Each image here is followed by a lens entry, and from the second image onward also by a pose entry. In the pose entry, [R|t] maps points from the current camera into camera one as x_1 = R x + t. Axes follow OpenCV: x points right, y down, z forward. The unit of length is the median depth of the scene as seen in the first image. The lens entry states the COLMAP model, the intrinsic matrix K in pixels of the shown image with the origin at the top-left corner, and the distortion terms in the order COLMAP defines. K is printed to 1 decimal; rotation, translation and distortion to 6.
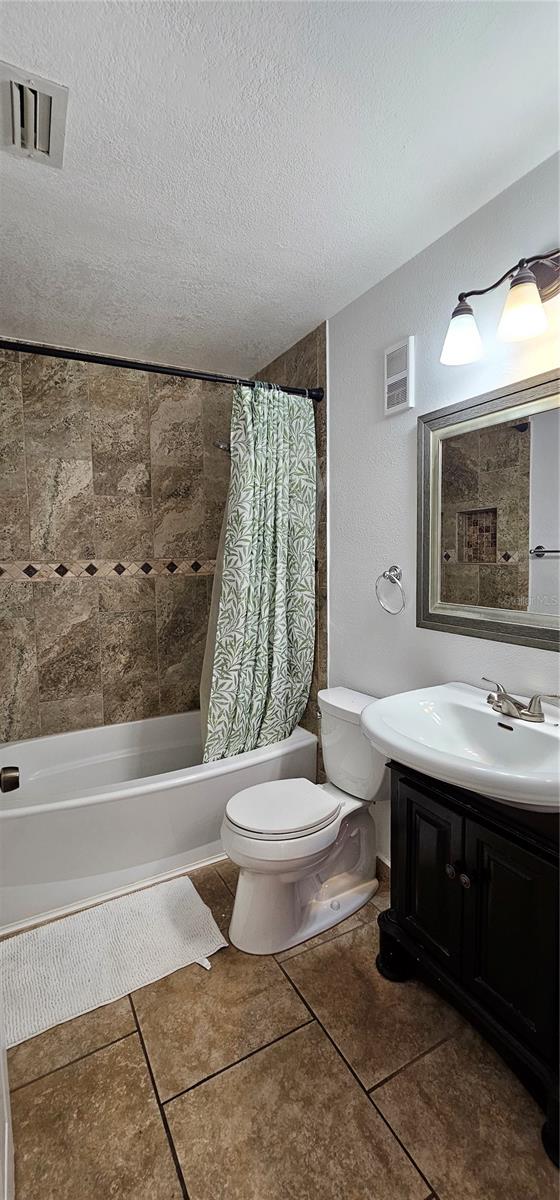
lens RADIAL K [[489.7, 0, 279.2], [0, 489.7, 597.2], [0, 0, 1]] dist [-0.003292, 0.001935]
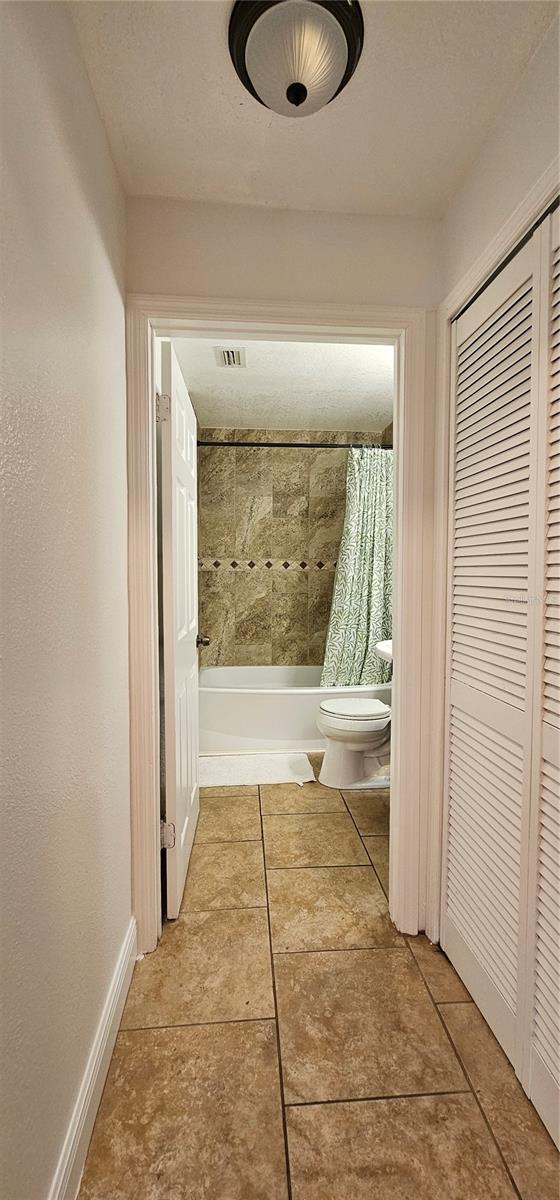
lens RADIAL K [[489.7, 0, 279.7], [0, 489.7, 598.7], [0, 0, 1]] dist [-0.003292, 0.001935]
pose [[0.909039, 0.045786, -0.414189, 0.351650], [-0.055375, 0.998403, -0.011168, 0.078159], [0.413016, 0.033088, 0.910123, -0.481804]]
